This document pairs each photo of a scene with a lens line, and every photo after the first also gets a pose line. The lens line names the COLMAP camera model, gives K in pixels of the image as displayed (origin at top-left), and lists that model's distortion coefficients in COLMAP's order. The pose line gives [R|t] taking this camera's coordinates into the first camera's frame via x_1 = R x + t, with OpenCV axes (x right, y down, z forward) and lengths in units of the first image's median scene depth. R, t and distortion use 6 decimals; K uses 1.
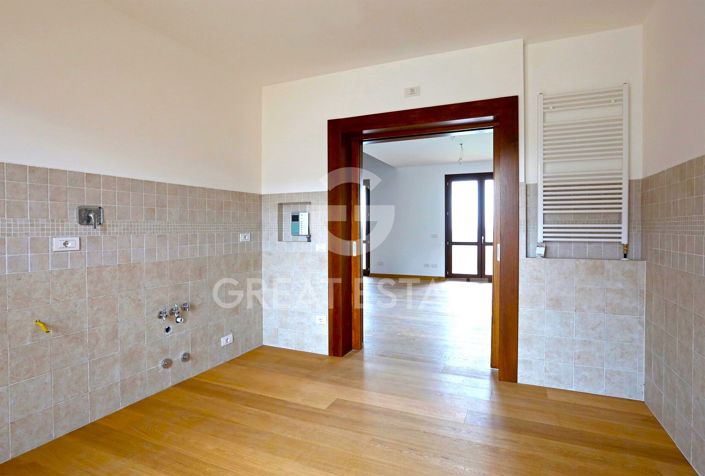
lens RADIAL K [[369.8, 0, 353.2], [0, 369.8, 236.2], [0, 0, 1]] dist [-0.005447, -0.000031]
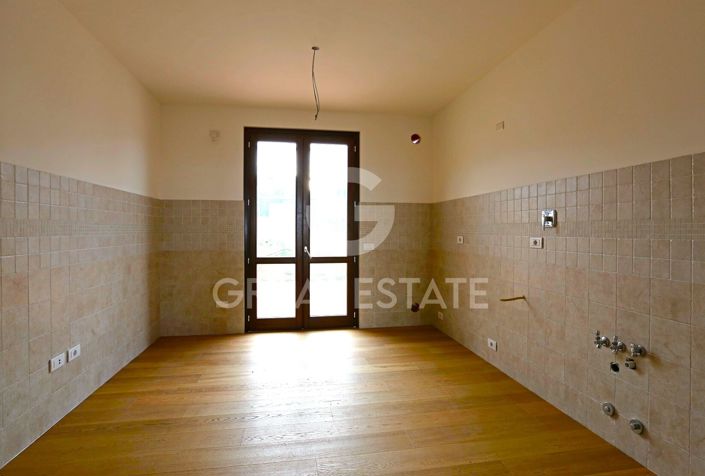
lens RADIAL K [[369.8, 0, 351.5], [0, 369.8, 232.6], [0, 0, 1]] dist [-0.005447, -0.000031]
pose [[-0.827987, 0.013939, -0.560575, 0.345782], [-0.002596, 0.999585, 0.028691, -0.036644], [0.560742, 0.025211, -0.827607, 1.314970]]
